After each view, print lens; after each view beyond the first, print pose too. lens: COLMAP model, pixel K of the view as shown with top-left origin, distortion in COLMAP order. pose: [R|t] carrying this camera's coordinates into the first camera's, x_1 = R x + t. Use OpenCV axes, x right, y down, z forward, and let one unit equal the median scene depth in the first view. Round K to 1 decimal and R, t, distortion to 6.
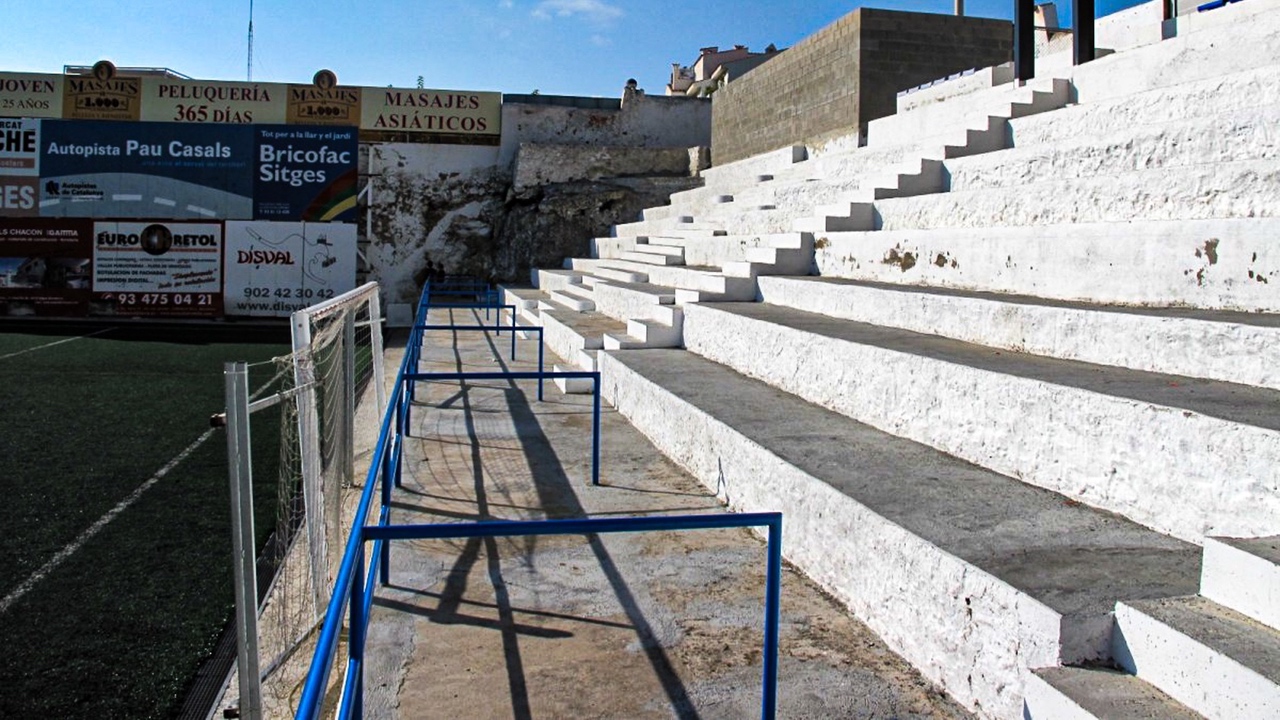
lens RADIAL K [[1117.7, 0, 706.8], [0, 1117.7, 184.6], [0, 0, 1]] dist [-0.132148, 0.063164]
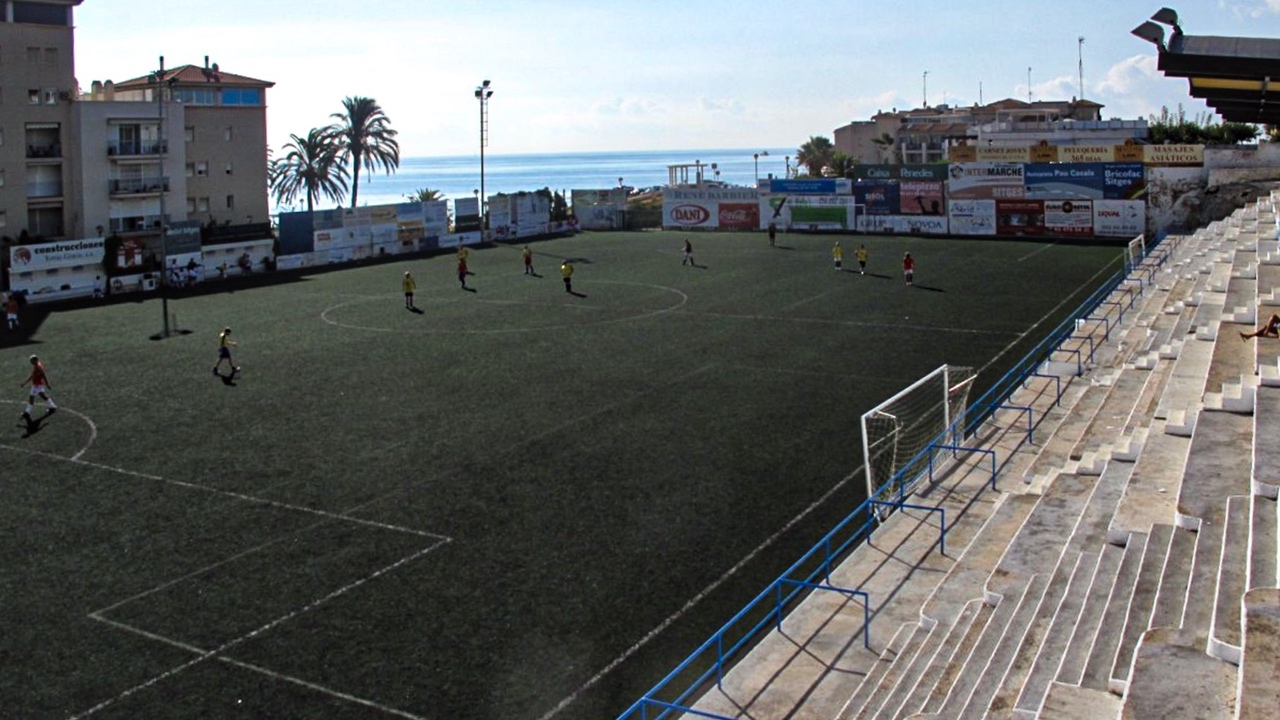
lens RADIAL K [[1117.7, 0, 695.3], [0, 1117.7, 280.8], [0, 0, 1]] dist [-0.132148, 0.063164]
pose [[0.781685, 0.037849, -0.622523, 0.460724], [0.058394, 0.989330, 0.133475, -0.182114], [0.620933, -0.140687, 0.771135, -1.652286]]
